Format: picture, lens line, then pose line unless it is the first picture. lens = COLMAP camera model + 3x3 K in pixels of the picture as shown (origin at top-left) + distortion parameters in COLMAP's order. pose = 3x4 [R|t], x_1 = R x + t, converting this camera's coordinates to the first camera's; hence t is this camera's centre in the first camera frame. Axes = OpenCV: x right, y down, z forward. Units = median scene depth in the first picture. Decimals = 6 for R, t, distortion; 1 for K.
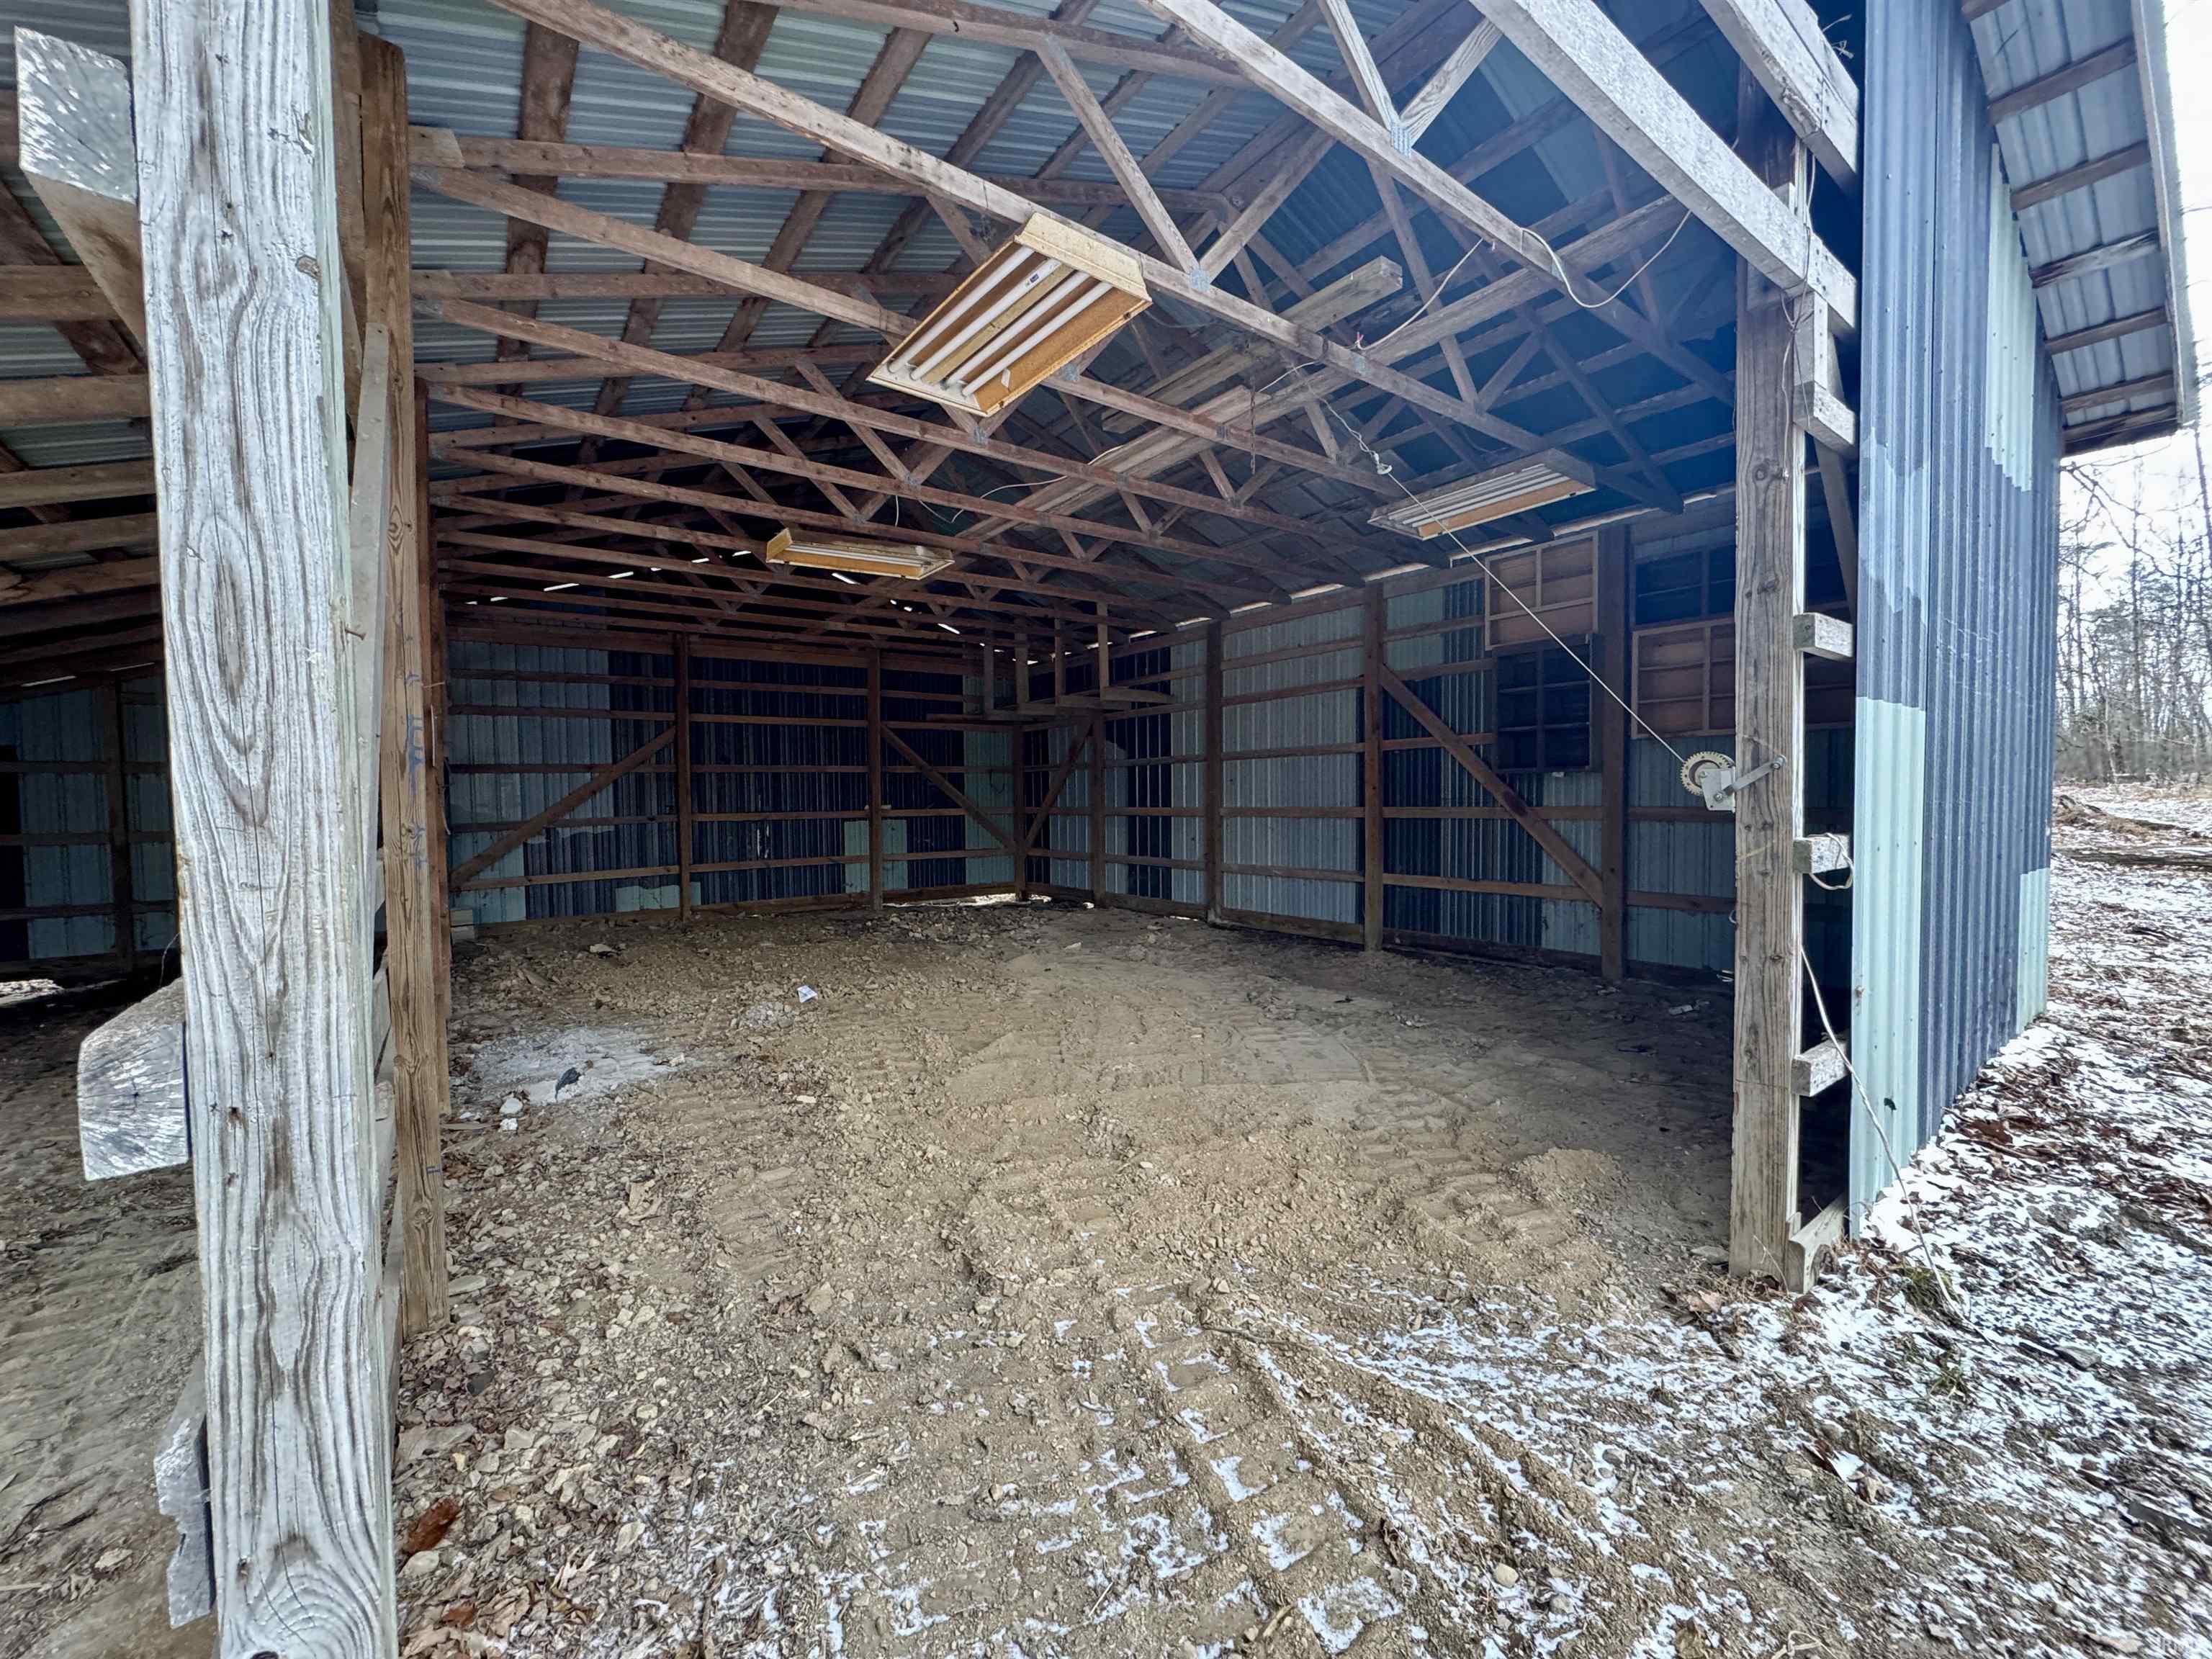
lens RADIAL K [[881.1, 0, 1108.6], [0, 881.1, 826.3], [0, 0, 1]] dist [-0.001320, 0.000199]
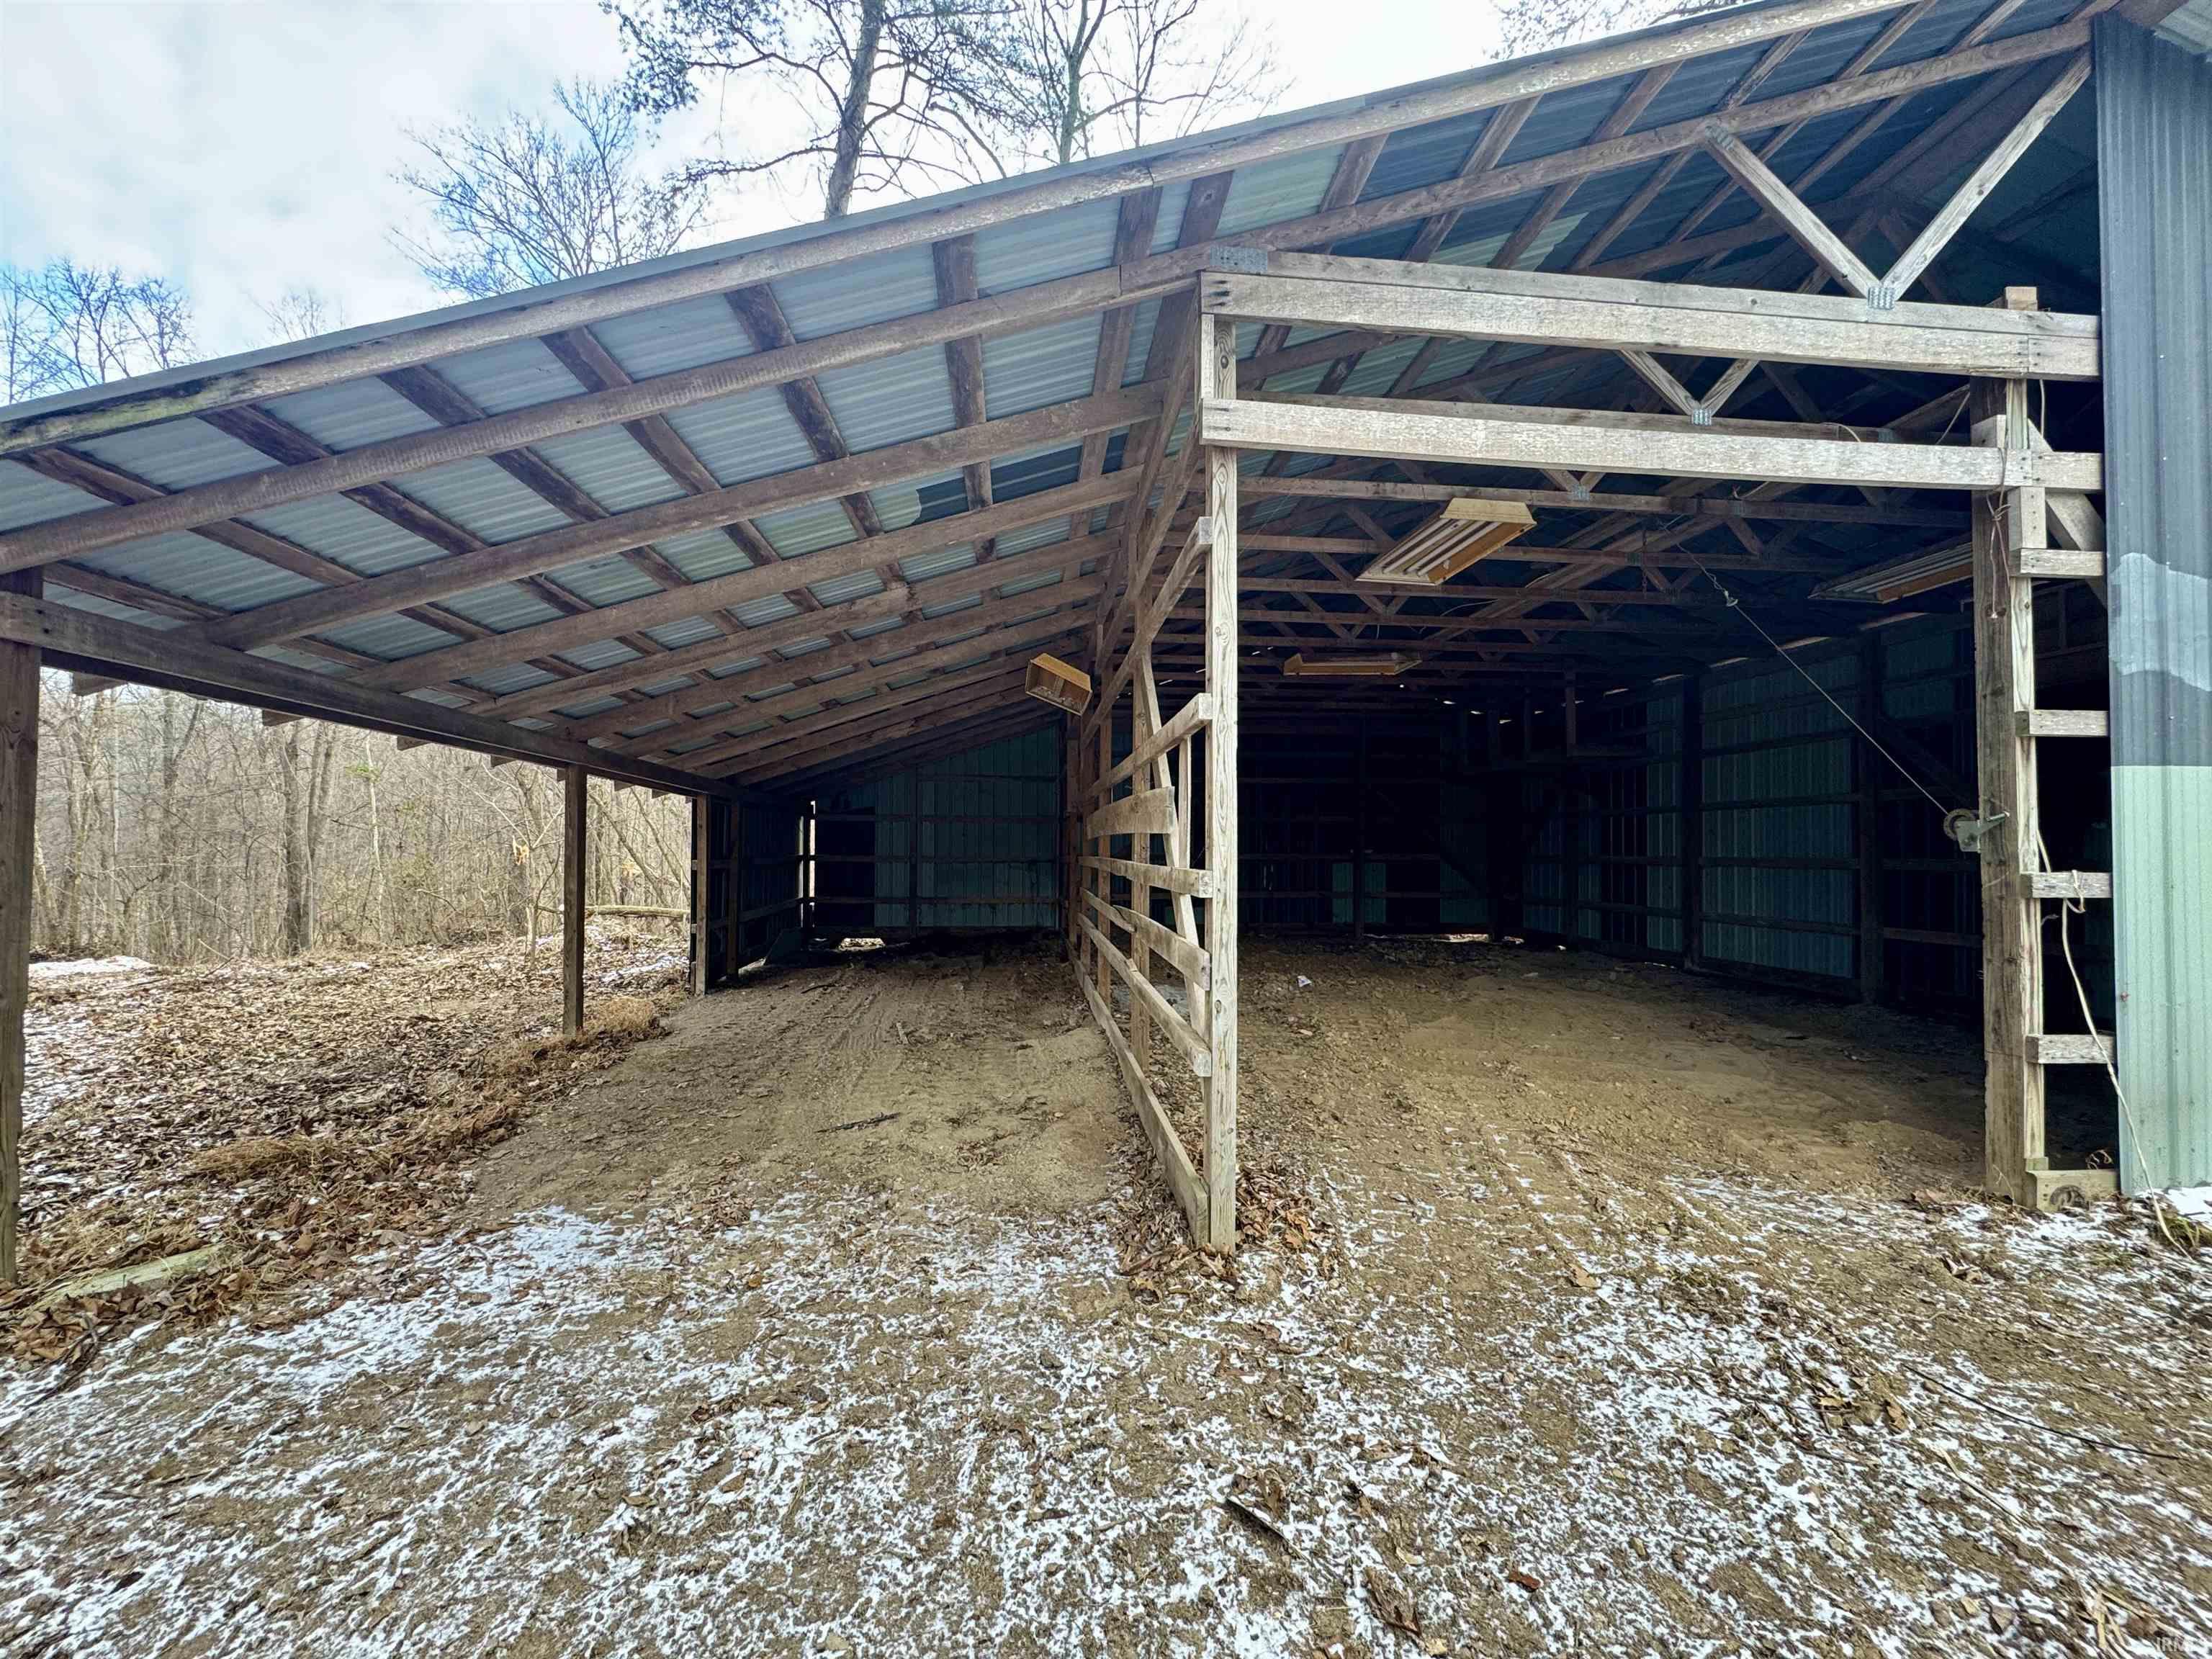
lens RADIAL K [[881.1, 0, 1103.3], [0, 881.1, 831.5], [0, 0, 1]] dist [-0.001320, 0.000199]
pose [[0.855137, 0.007949, -0.518341, 0.141952], [-0.033519, 0.998638, -0.039984, 0.028702], [0.517317, 0.051566, 0.854239, -0.492166]]
